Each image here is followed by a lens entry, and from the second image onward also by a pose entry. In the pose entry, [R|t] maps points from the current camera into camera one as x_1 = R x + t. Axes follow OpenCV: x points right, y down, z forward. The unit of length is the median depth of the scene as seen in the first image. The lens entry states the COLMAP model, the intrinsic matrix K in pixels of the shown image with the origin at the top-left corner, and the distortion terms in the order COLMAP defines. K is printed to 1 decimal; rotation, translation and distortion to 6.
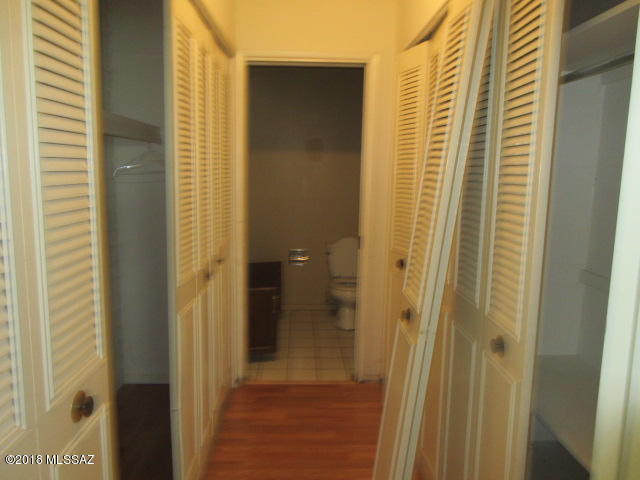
lens RADIAL K [[480.9, 0, 317.6], [0, 480.9, 236.9], [0, 0, 1]] dist [0.014459, -0.005410]
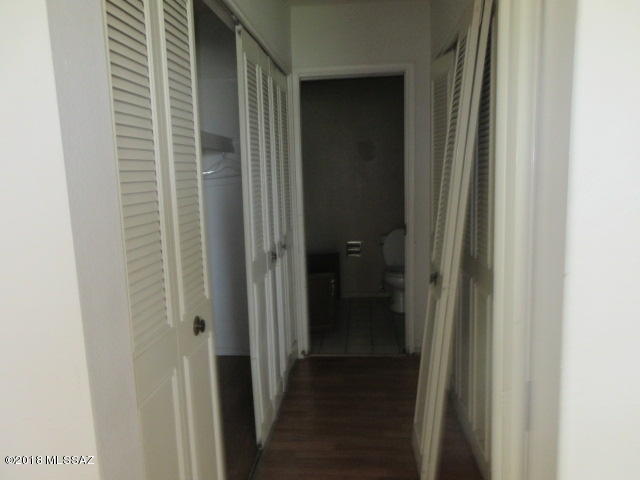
lens RADIAL K [[480.9, 0, 322.9], [0, 480.9, 241.3], [0, 0, 1]] dist [0.014459, -0.005410]
pose [[0.992283, -0.037906, -0.118058, 0.031289], [0.038101, 0.999274, -0.000605, 0.036302], [0.117995, -0.003898, 0.993007, -0.162599]]
